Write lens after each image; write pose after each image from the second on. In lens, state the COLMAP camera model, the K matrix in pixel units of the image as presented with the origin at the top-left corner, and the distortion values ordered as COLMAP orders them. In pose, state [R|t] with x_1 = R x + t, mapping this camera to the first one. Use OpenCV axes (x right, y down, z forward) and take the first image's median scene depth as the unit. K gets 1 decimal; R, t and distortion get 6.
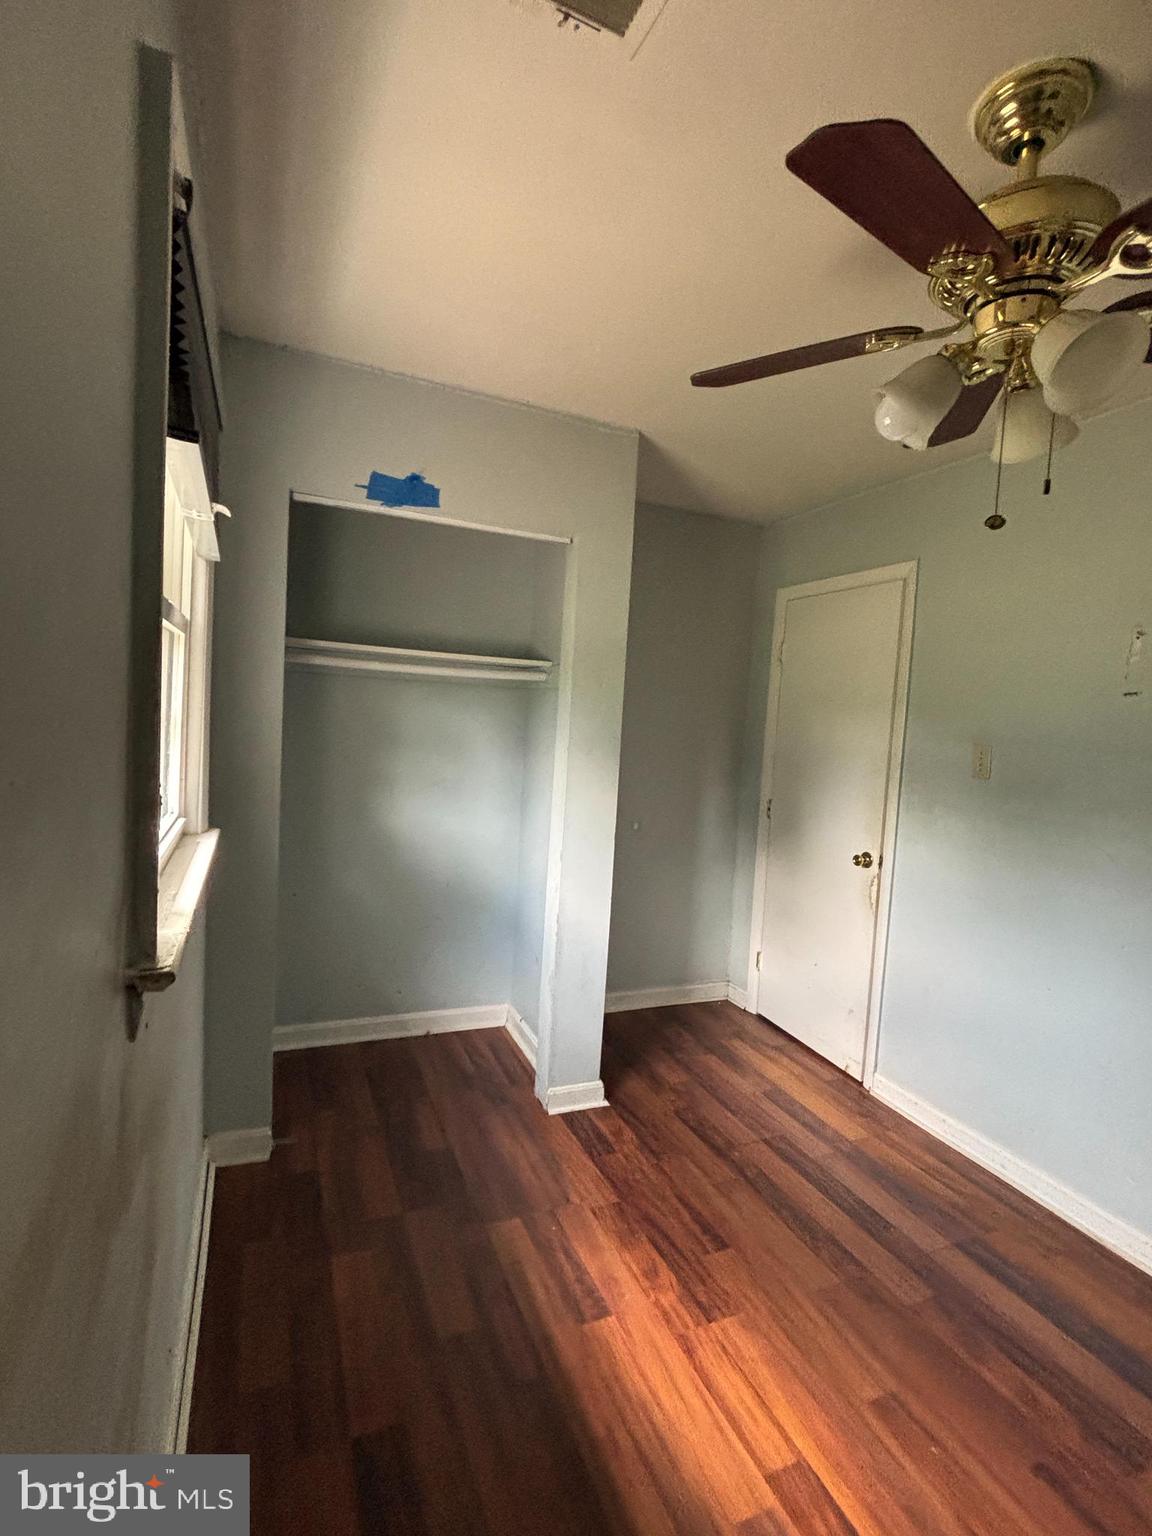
lens RADIAL K [[721.2, 0, 575.4], [0, 721.2, 763.8], [0, 0, 1]] dist [0.001996, 0.000416]
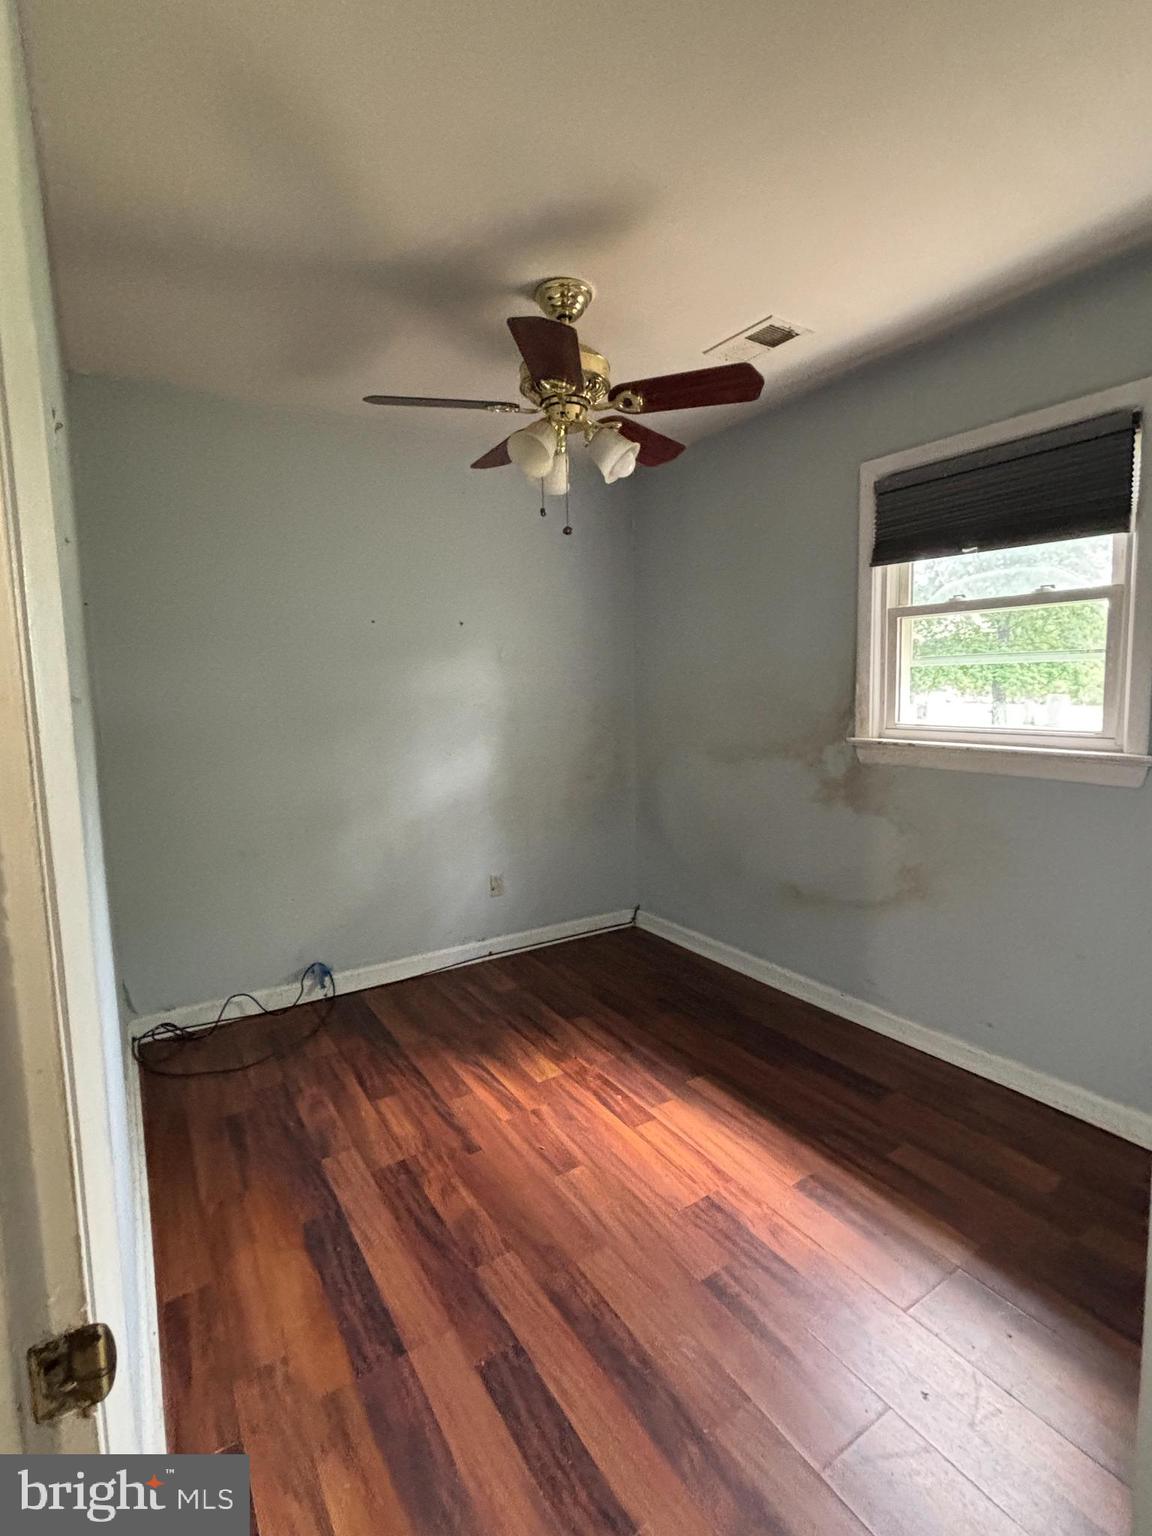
lens RADIAL K [[721.2, 0, 574.4], [0, 721.2, 763.0], [0, 0, 1]] dist [0.001996, 0.000416]
pose [[-0.986749, -0.014887, -0.161570, 0.592960], [-0.042161, 0.985102, 0.166725, -0.044218], [0.156681, 0.171328, -0.972676, 1.996236]]
